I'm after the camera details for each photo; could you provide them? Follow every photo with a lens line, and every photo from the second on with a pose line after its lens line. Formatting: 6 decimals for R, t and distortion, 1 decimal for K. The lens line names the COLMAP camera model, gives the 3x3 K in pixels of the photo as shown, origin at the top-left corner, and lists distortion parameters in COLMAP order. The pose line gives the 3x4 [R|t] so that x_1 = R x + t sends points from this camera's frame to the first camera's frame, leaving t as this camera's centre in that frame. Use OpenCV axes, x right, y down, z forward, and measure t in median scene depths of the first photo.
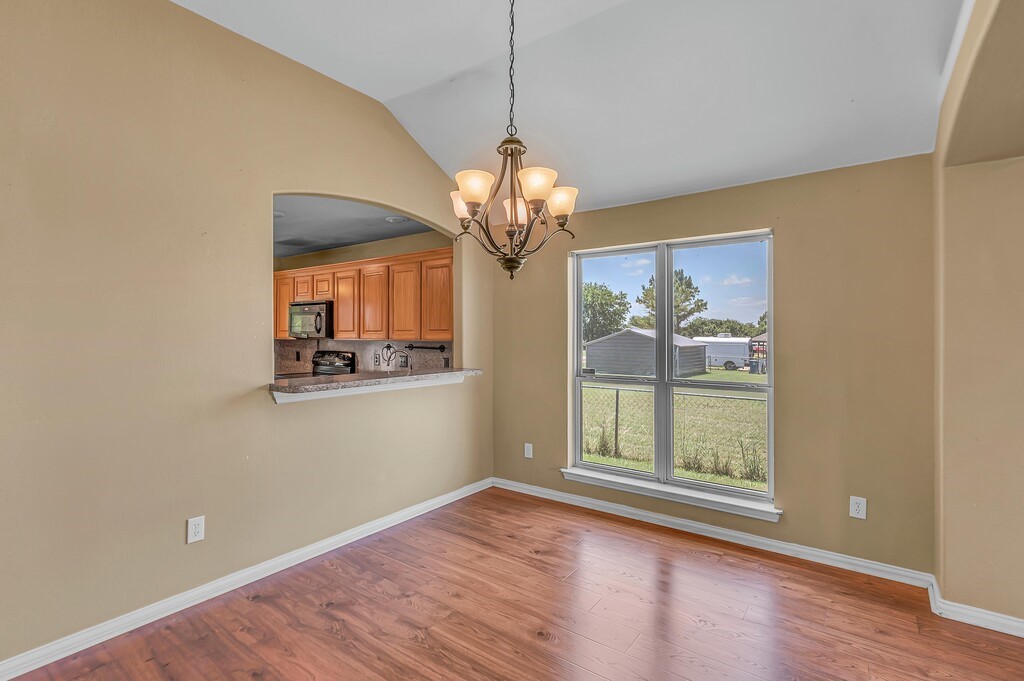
lens RADIAL K [[495.6, 0, 507.6], [0, 495.6, 335.2], [0, 0, 1]] dist [0.013597, 0.000197]
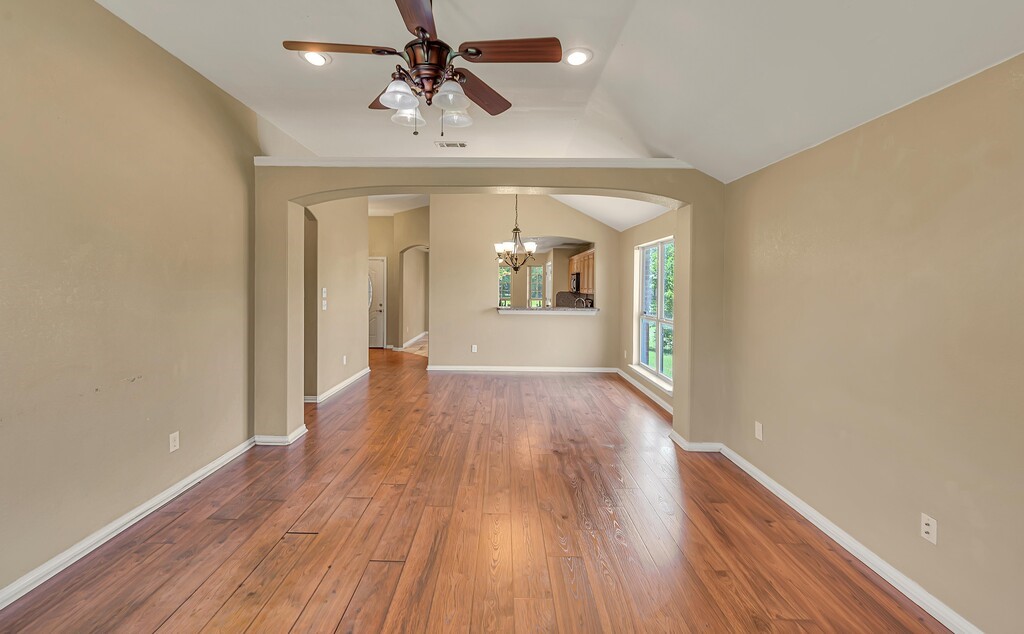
lens RADIAL K [[426.9, 0, 492.2], [0, 426.9, 290.7], [0, 0, 1]] dist [-0.003881, -0.000741]
pose [[0.574018, 0.014716, -0.818711, 1.423654], [-0.007196, 0.999891, 0.012927, -0.029461], [0.818811, -0.001529, 0.574061, -0.435584]]
